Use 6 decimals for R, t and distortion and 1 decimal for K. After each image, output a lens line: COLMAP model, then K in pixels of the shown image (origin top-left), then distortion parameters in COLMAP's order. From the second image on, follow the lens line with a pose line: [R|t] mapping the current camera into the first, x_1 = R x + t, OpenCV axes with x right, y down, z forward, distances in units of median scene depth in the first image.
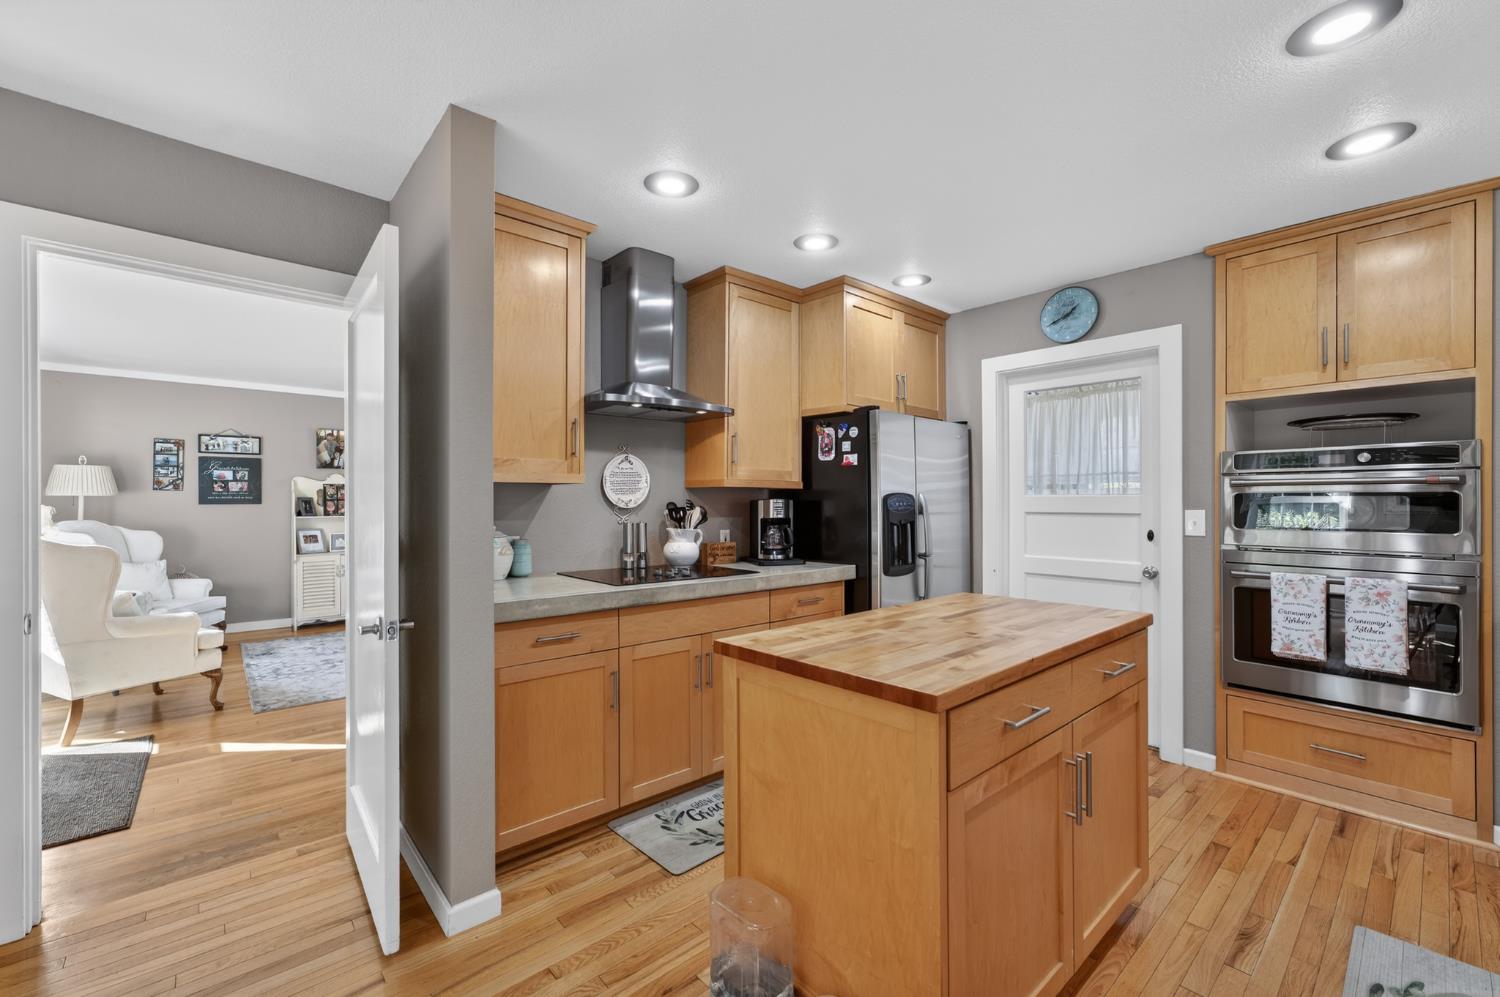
lens RADIAL K [[610.5, 0, 760.4], [0, 610.5, 500.1], [0, 0, 1]] dist [-0.004156, 0.002091]
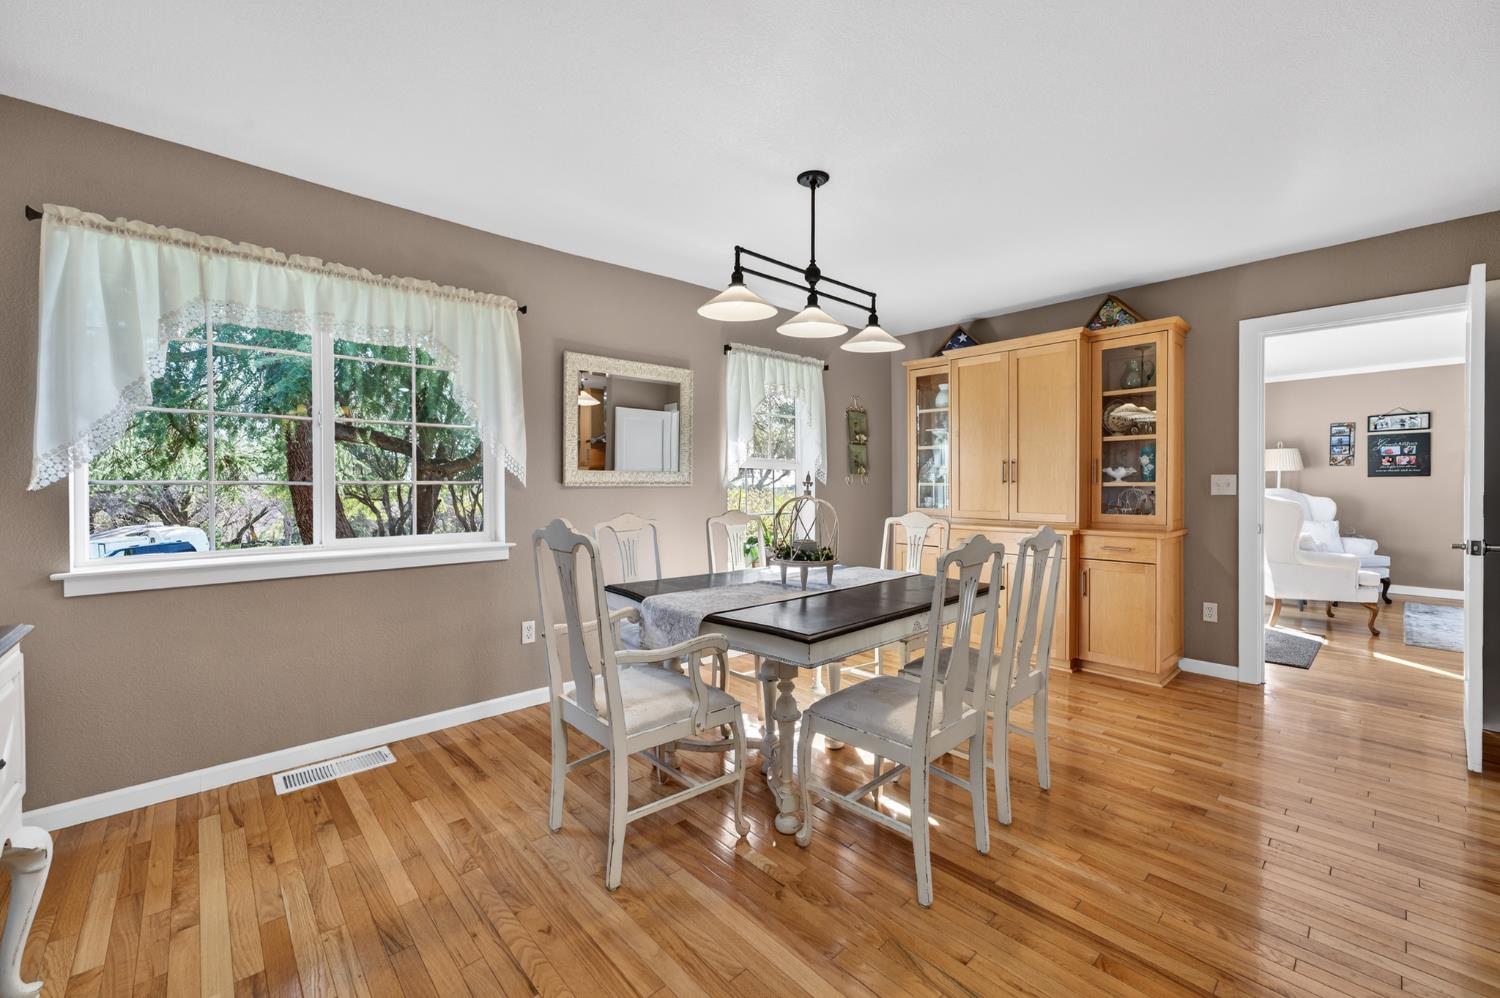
lens RADIAL K [[610.5, 0, 757.0], [0, 610.5, 491.4], [0, 0, 1]] dist [-0.004156, 0.002091]
pose [[0.027380, 0.013611, -0.999532, 0.215926], [0.009604, 0.999858, 0.013879, 0.007754], [0.999579, -0.009979, 0.027246, -0.203357]]
